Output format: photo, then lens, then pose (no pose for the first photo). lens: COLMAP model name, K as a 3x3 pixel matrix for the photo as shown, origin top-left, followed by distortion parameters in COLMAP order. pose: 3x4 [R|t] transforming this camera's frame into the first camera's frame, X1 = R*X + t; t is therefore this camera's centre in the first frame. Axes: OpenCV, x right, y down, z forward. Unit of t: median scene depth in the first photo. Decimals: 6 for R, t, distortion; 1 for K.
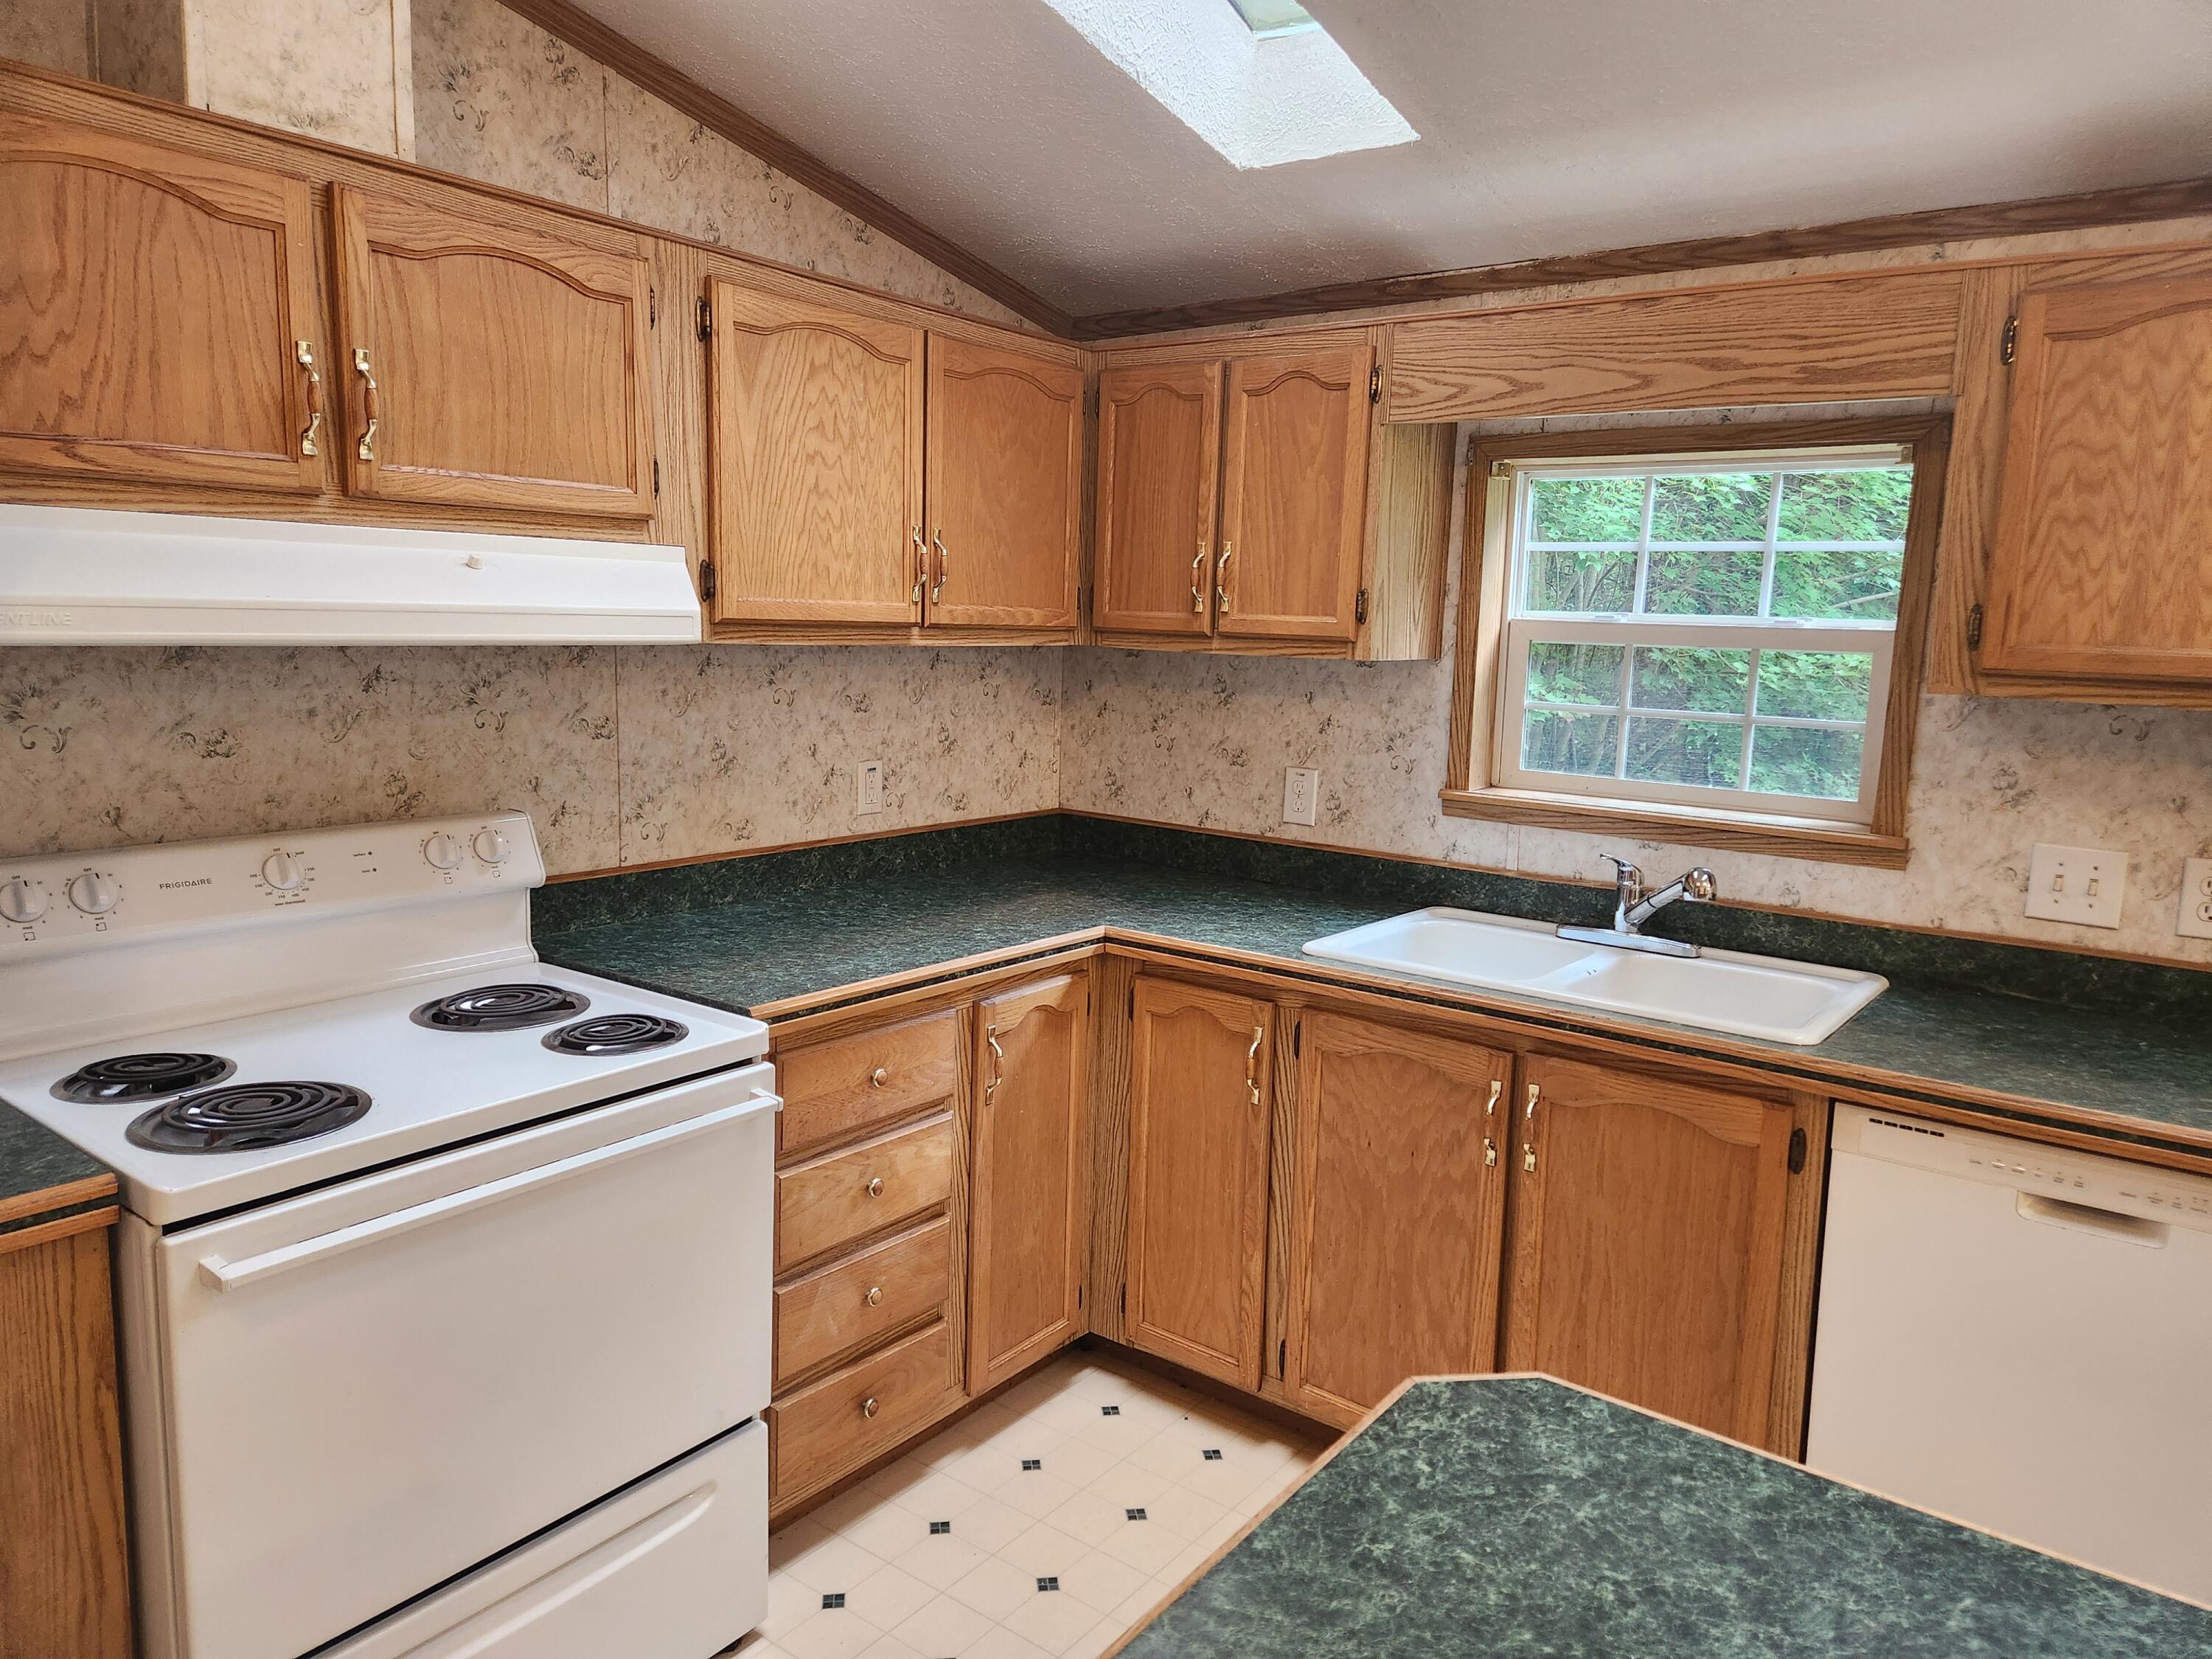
lens RADIAL K [[1467.8, 0, 1109.3], [0, 1467.8, 826.1], [0, 0, 1]] dist [0.036491, 0.000130]
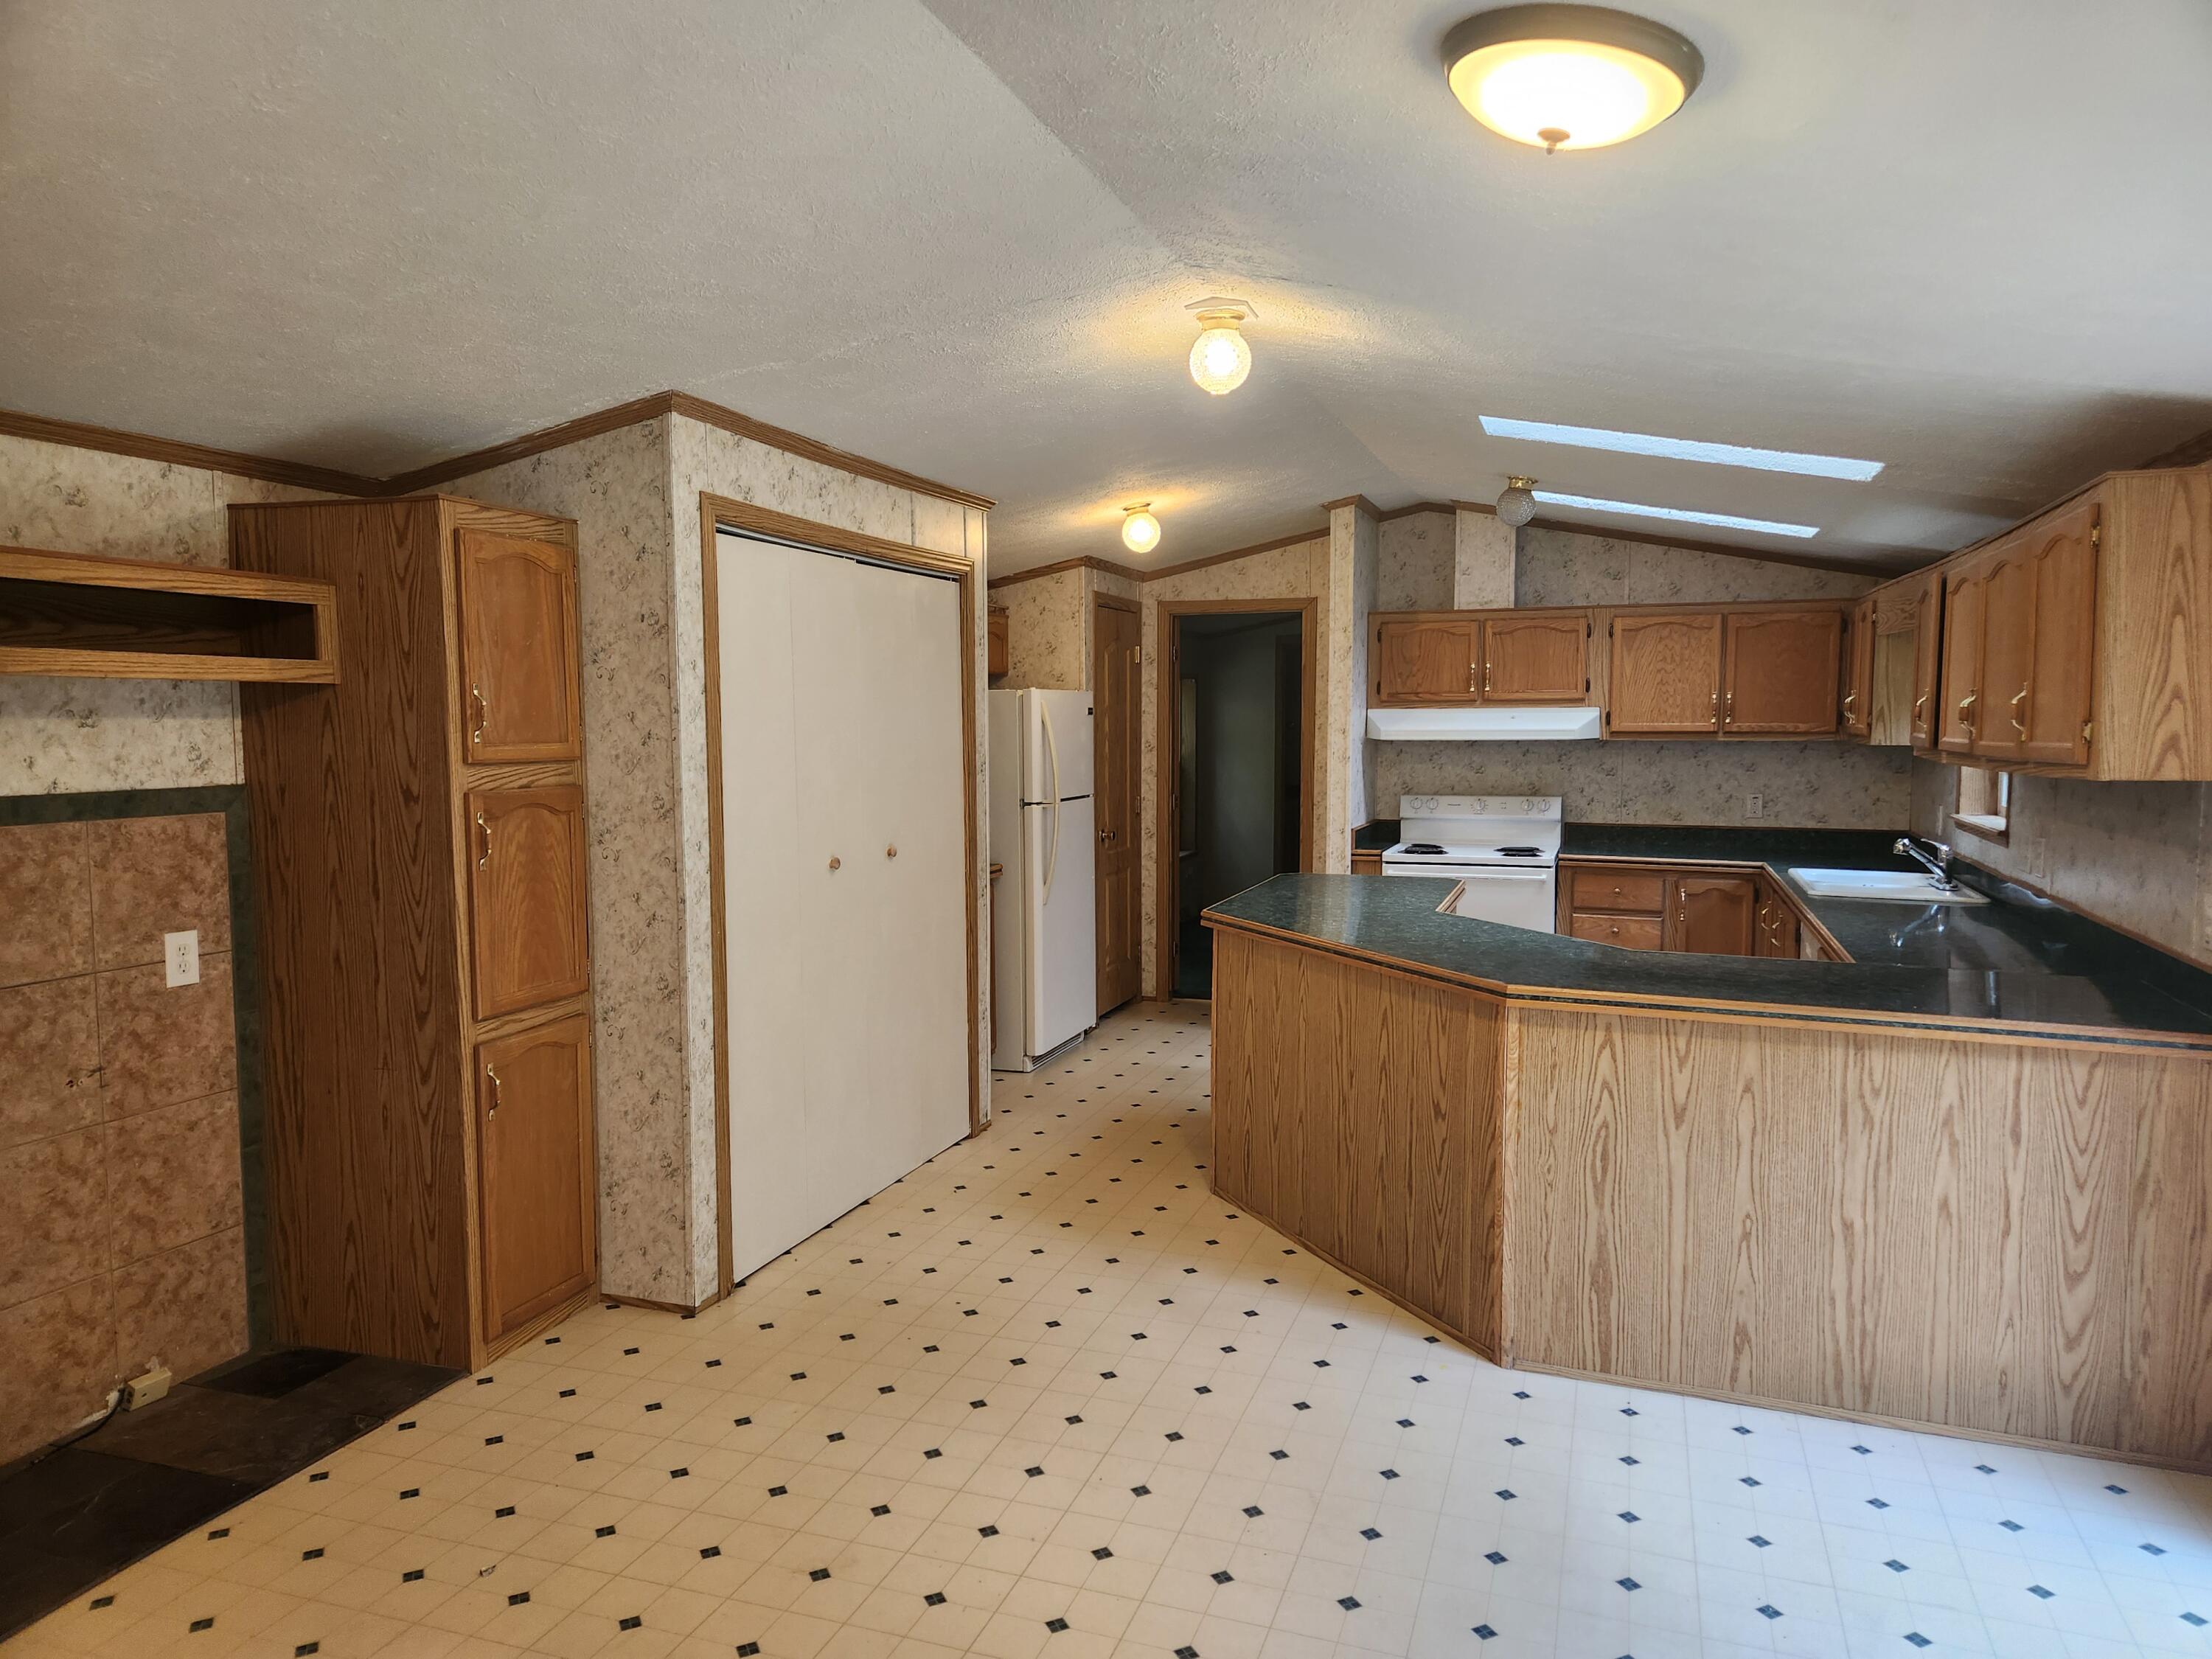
lens RADIAL K [[1467.8, 0, 1106.8], [0, 1467.8, 829.9], [0, 0, 1]] dist [0.036491, 0.000130]
pose [[0.298706, 0.047164, -0.953179, 2.183463], [-0.126520, 0.991919, 0.009432, 0.146430], [0.945921, 0.117779, 0.302259, -0.768573]]
